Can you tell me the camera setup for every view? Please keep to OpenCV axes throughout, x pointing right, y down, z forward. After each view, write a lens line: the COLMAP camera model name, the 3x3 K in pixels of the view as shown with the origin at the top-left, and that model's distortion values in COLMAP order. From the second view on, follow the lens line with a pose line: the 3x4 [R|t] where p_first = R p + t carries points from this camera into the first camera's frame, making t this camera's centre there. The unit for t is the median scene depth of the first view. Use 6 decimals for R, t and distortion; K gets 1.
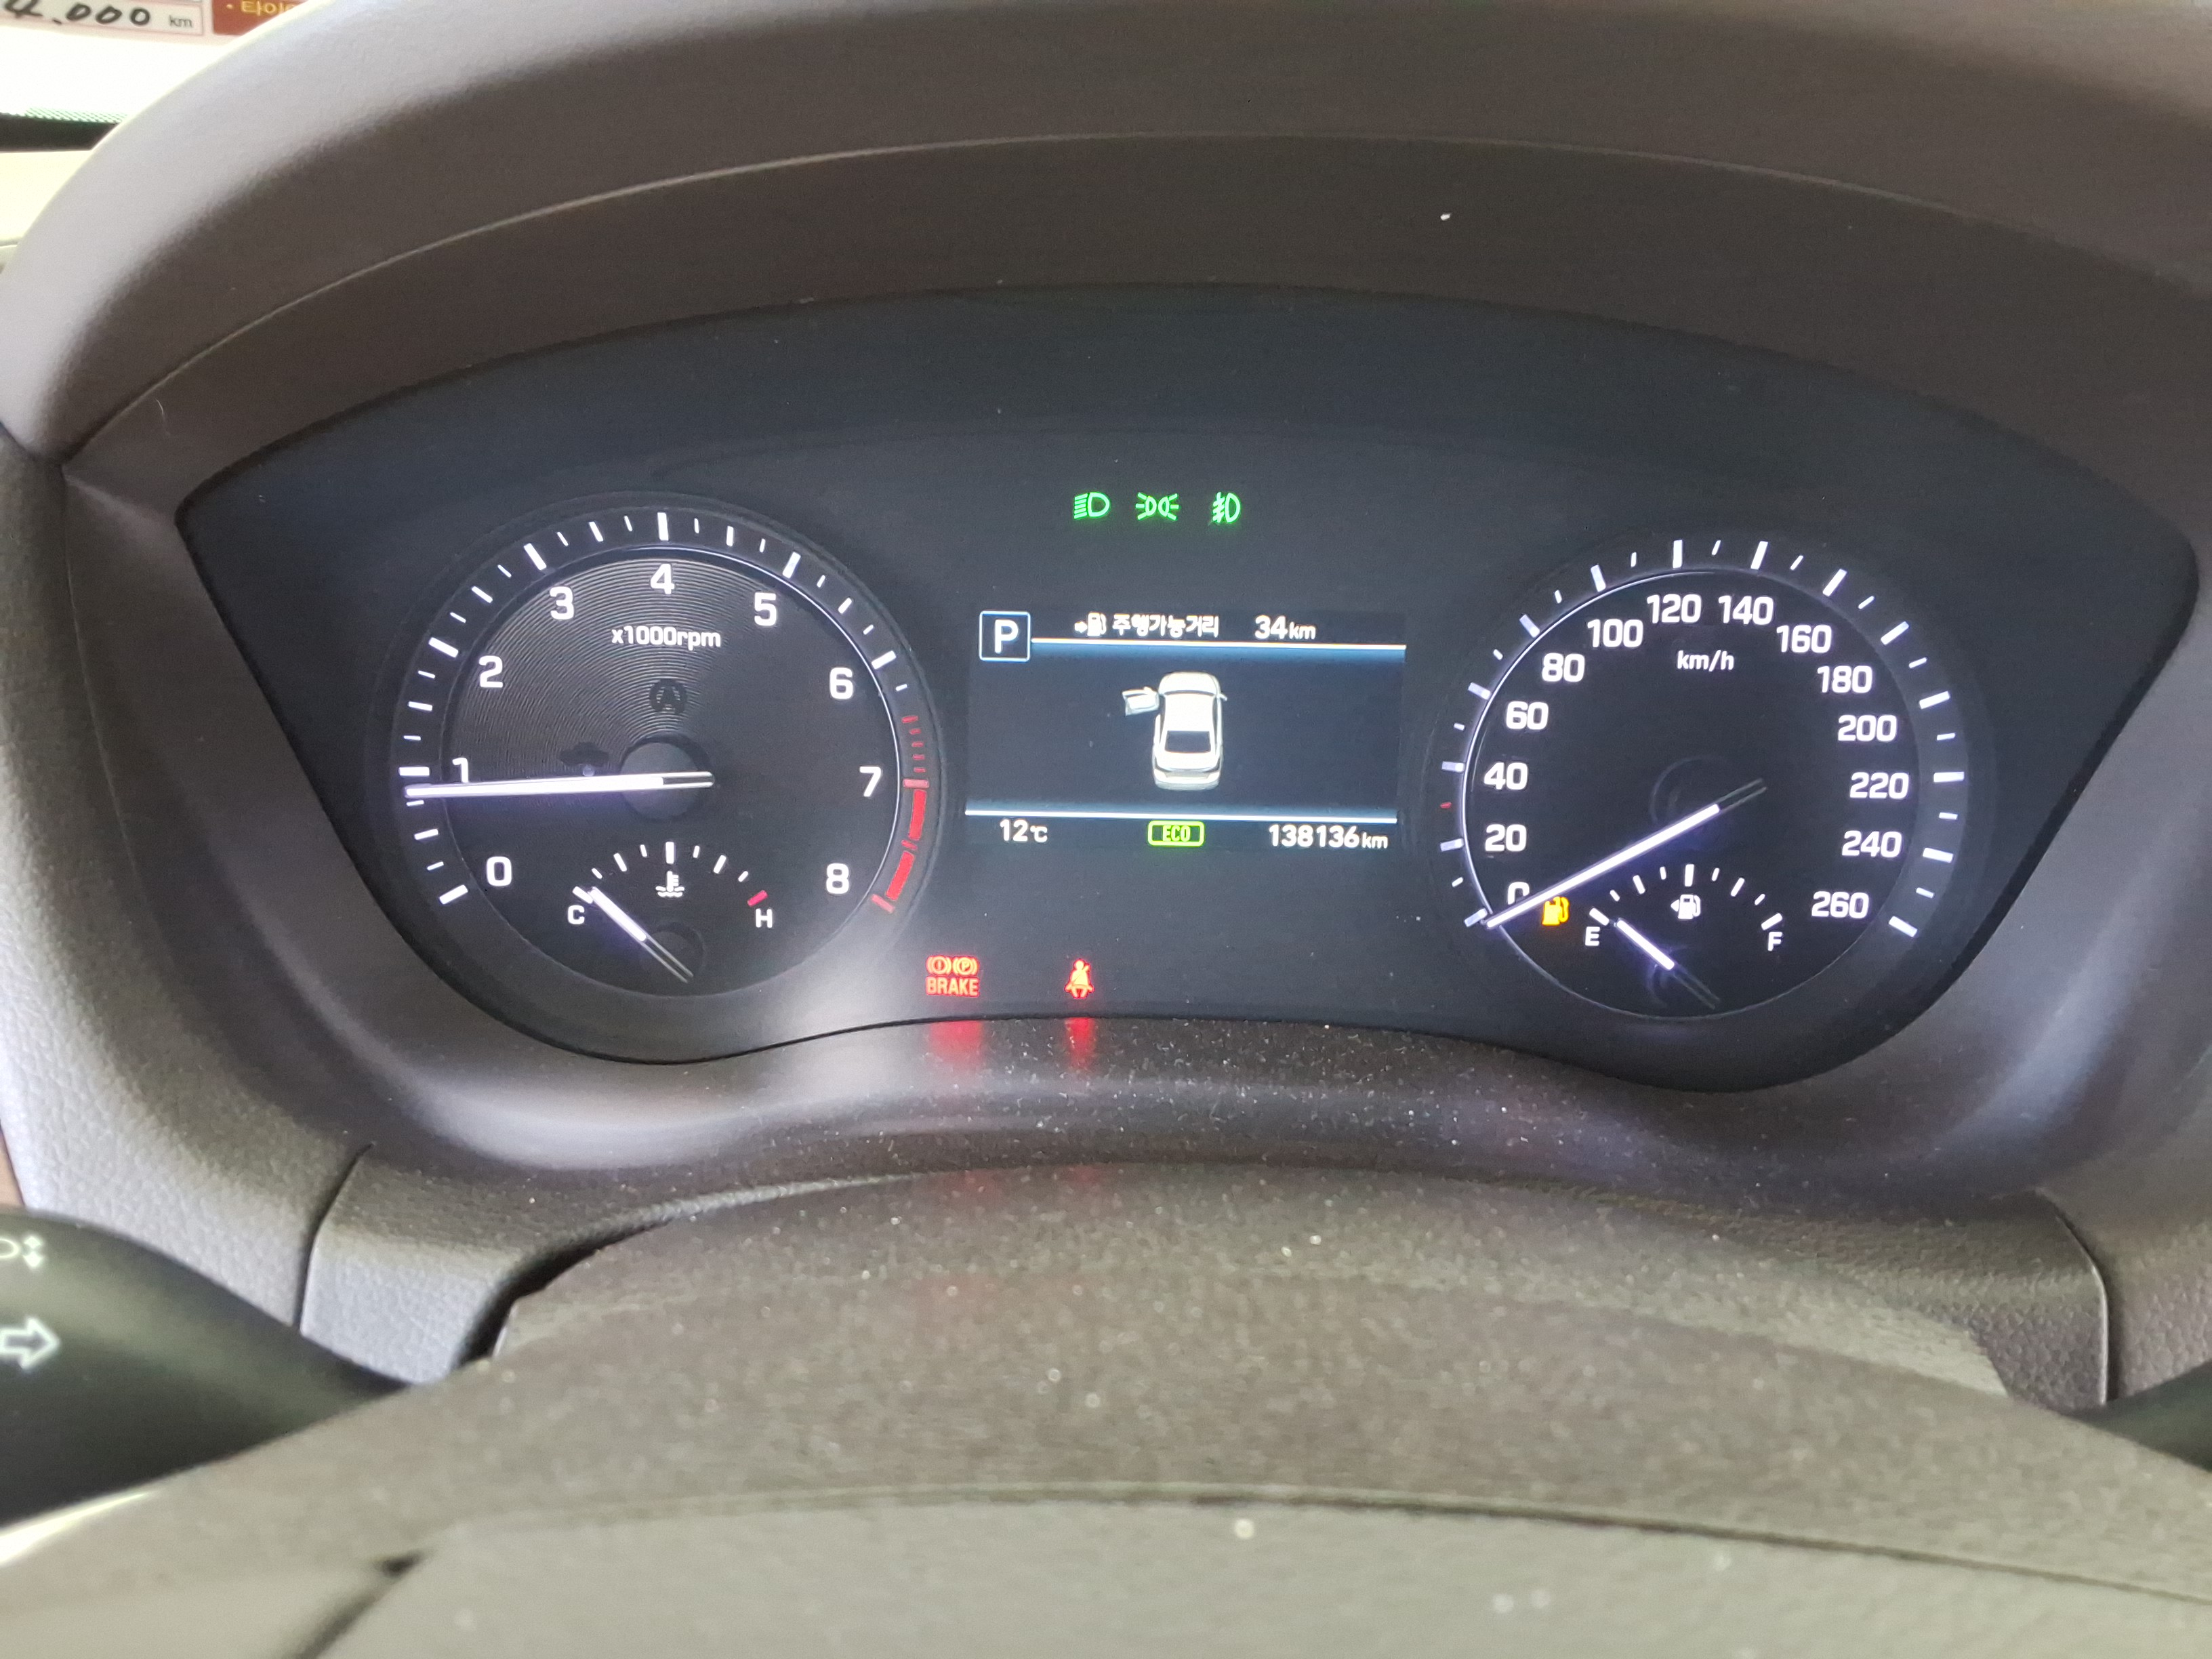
lens RADIAL K [[1841.0, 0, 1114.6], [0, 1841.0, 838.9], [0, 0, 1]] dist [0.180659, -0.343929]
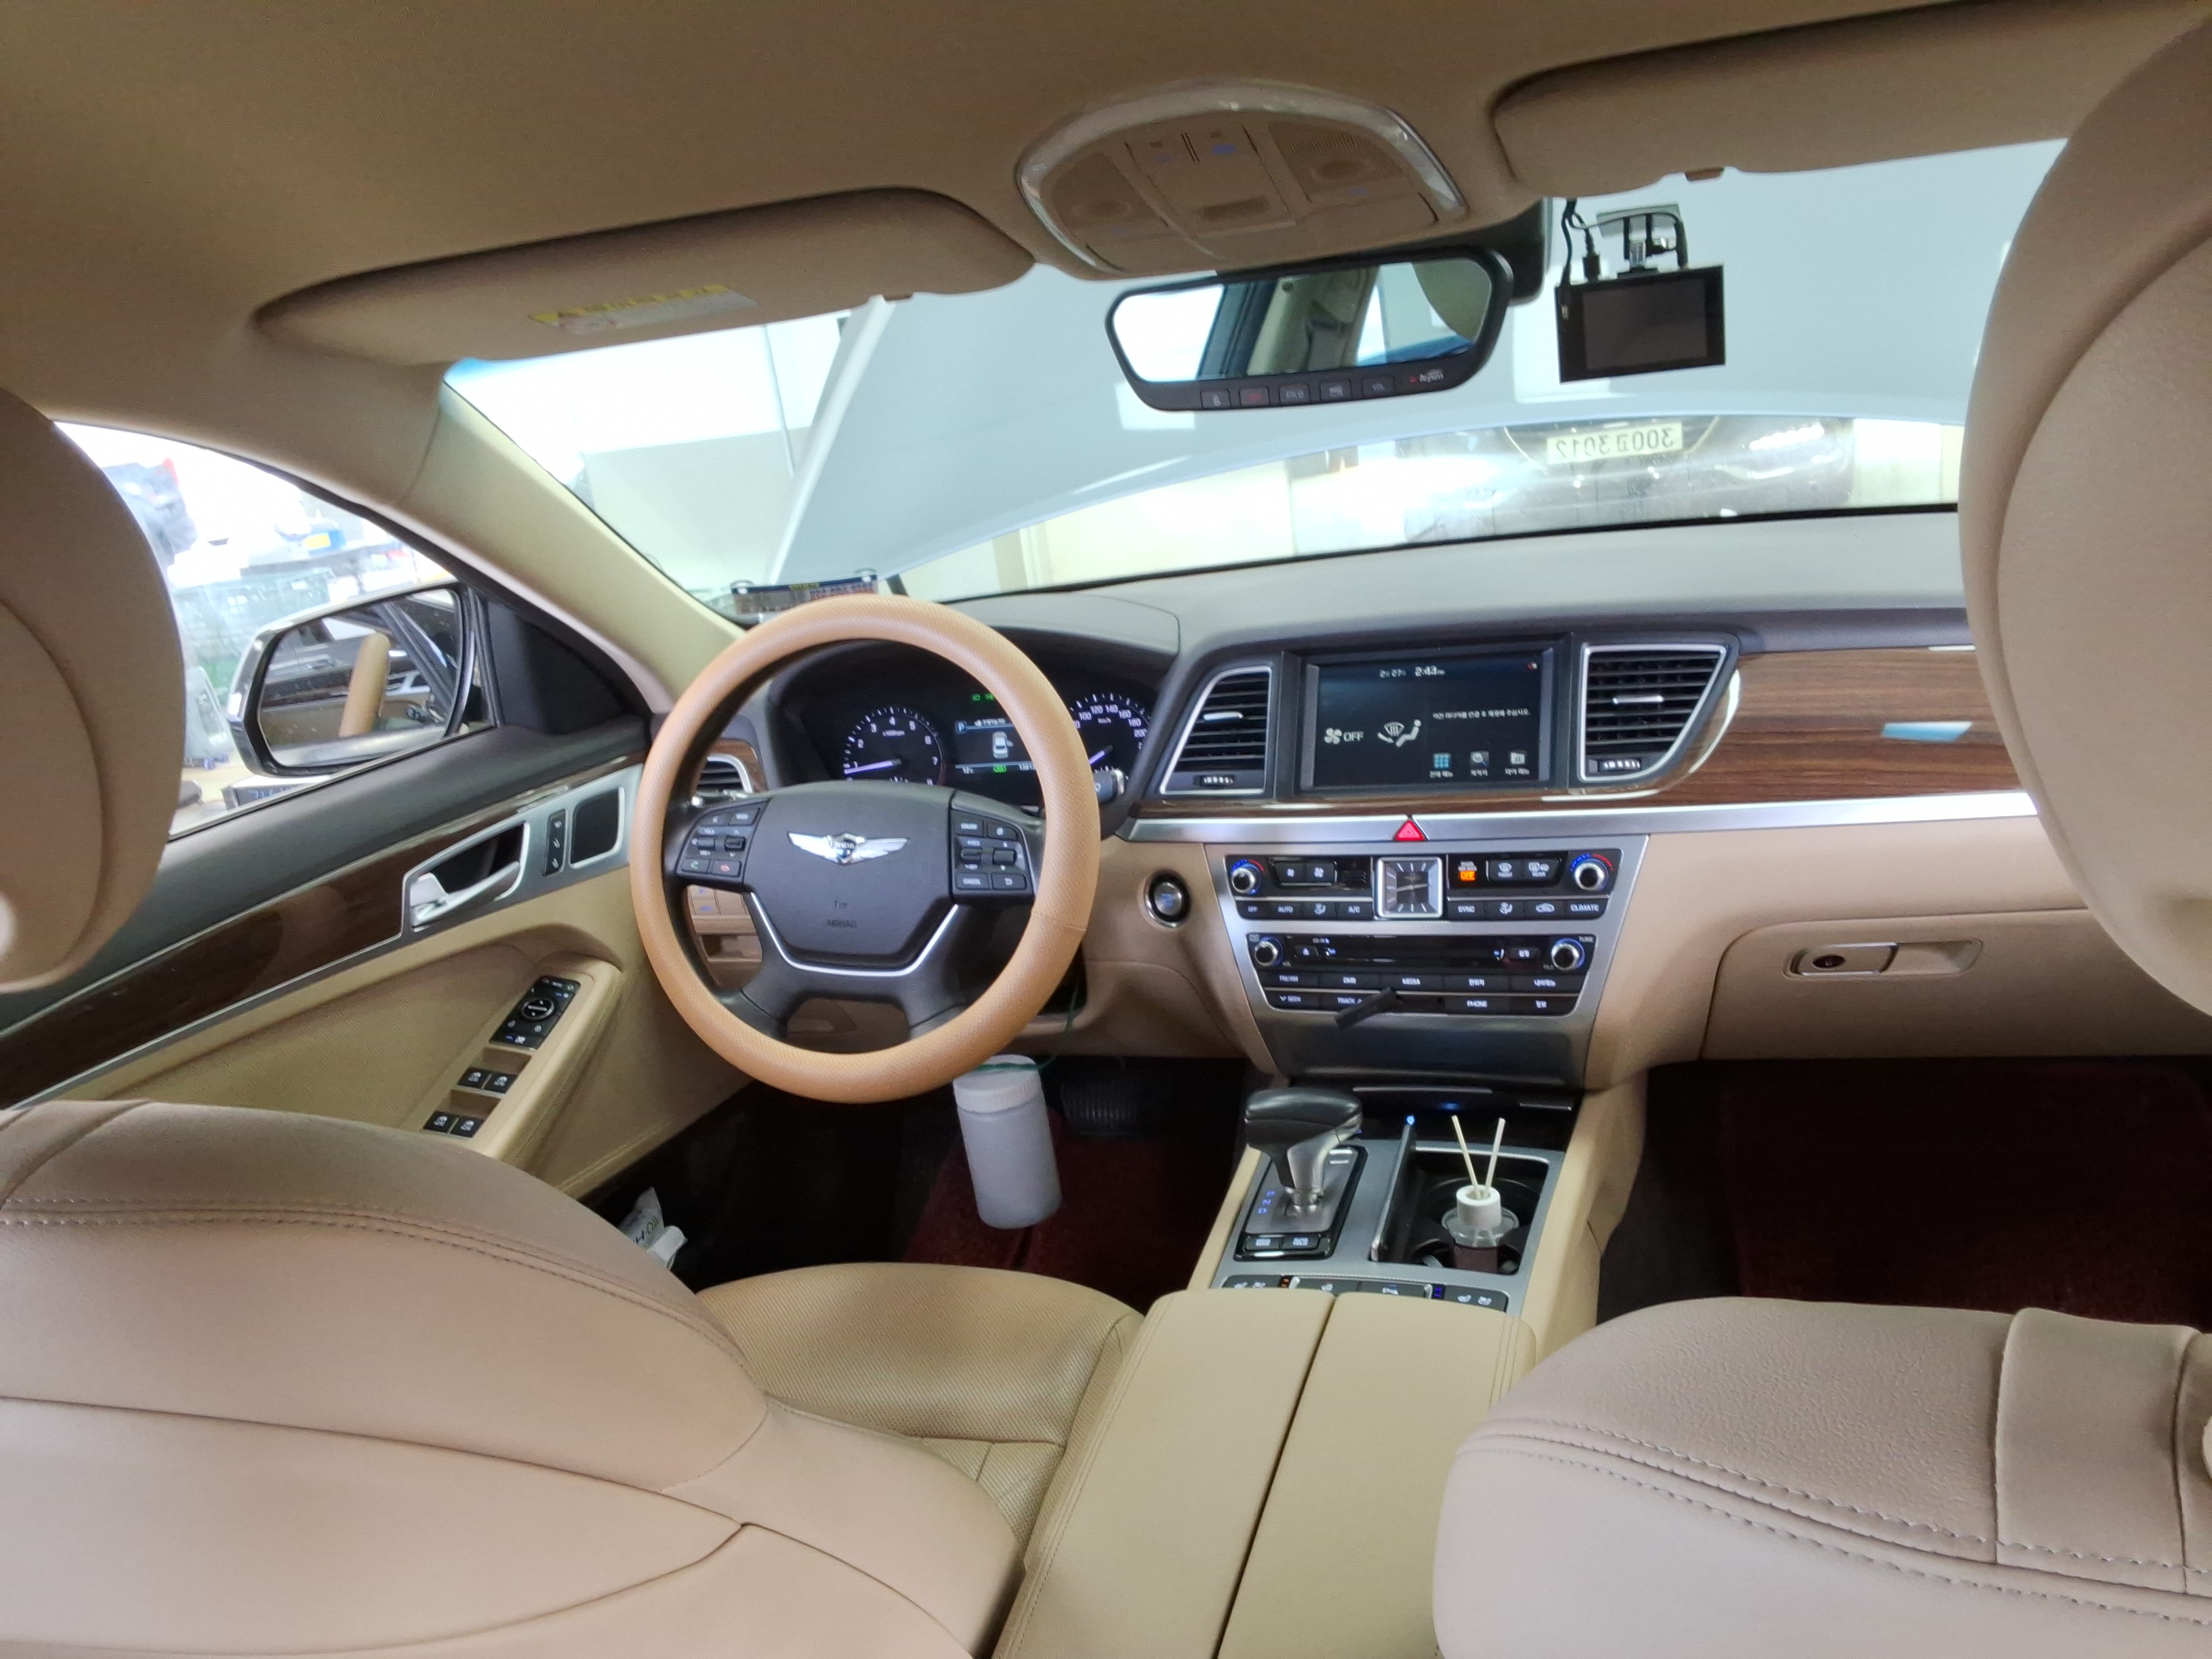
lens RADIAL K [[1841.0, 0, 1114.6], [0, 1841.0, 838.9], [0, 0, 1]] dist [0.180659, -0.343929]
pose [[0.940051, -0.060767, -0.335577, 1.792503], [0.026667, 0.994082, -0.105309, 0.648017], [0.339991, 0.090047, 0.936108, -3.079822]]
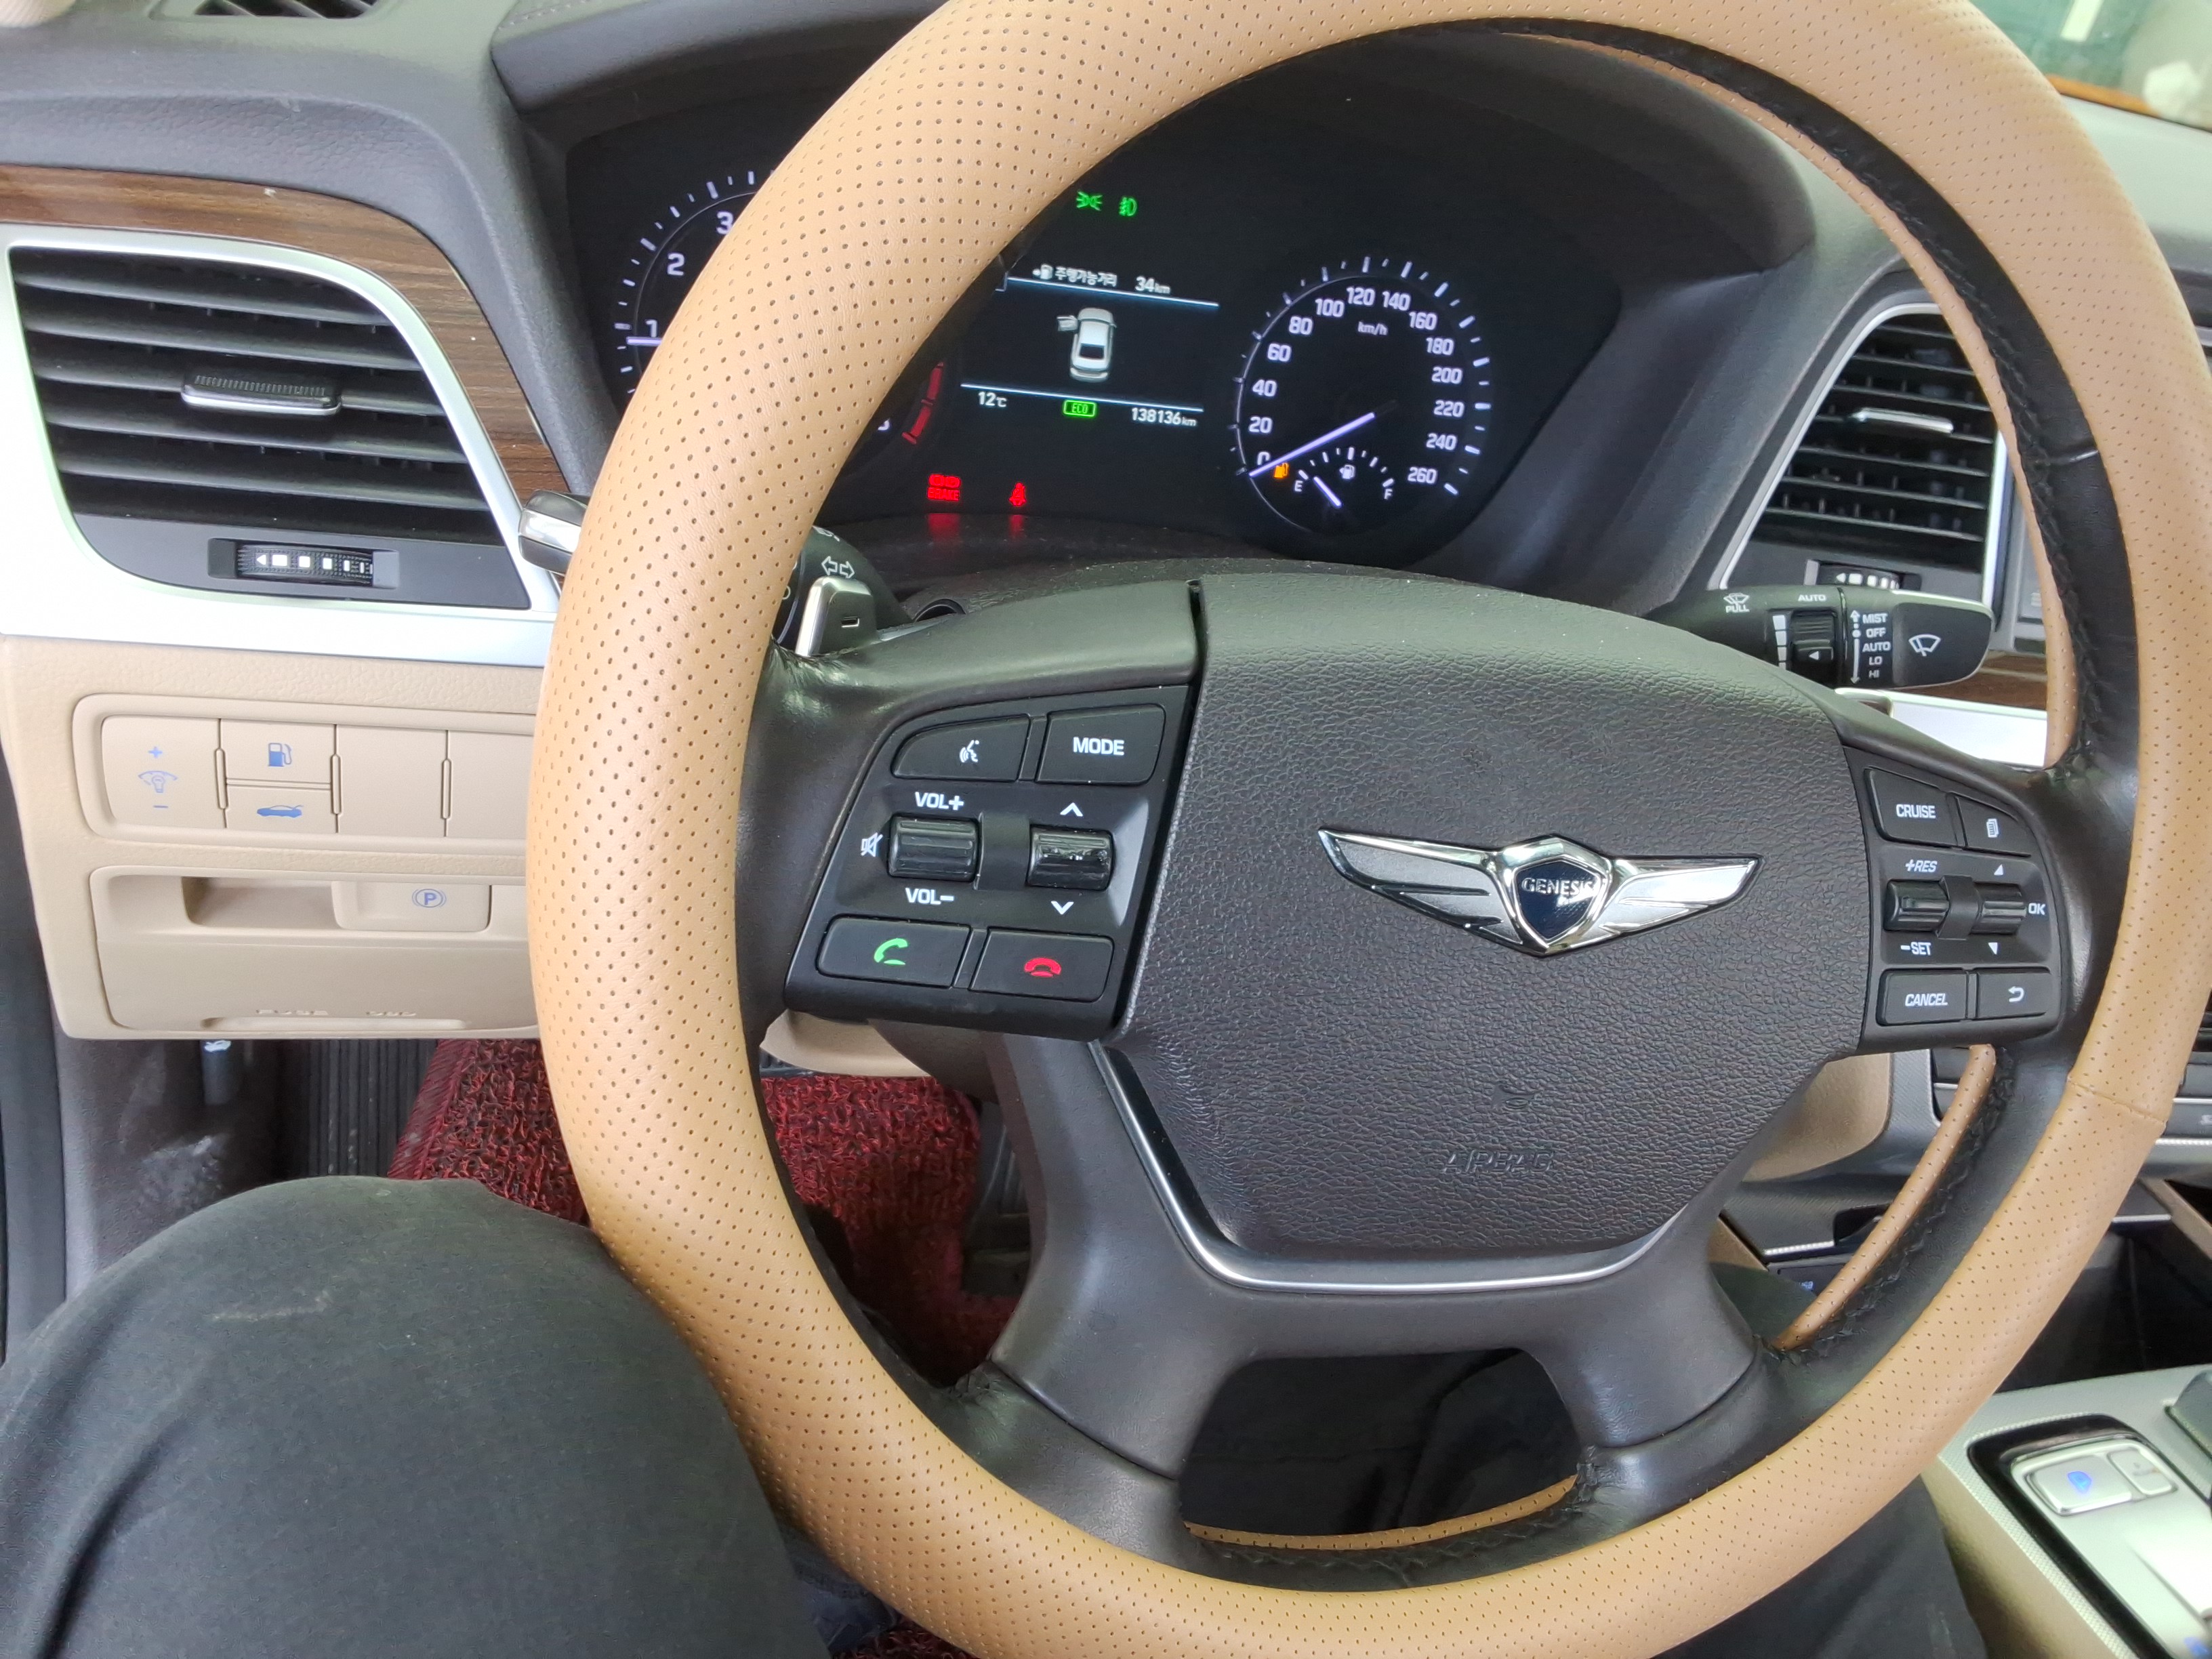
lens RADIAL K [[1841.0, 0, 1114.6], [0, 1841.0, 838.9], [0, 0, 1]] dist [0.180659, -0.343929]
pose [[0.942906, -0.002266, 0.333050, -0.503439], [-0.062608, 0.980945, 0.183924, 0.068831], [-0.327120, -0.194274, 0.924797, -0.648696]]
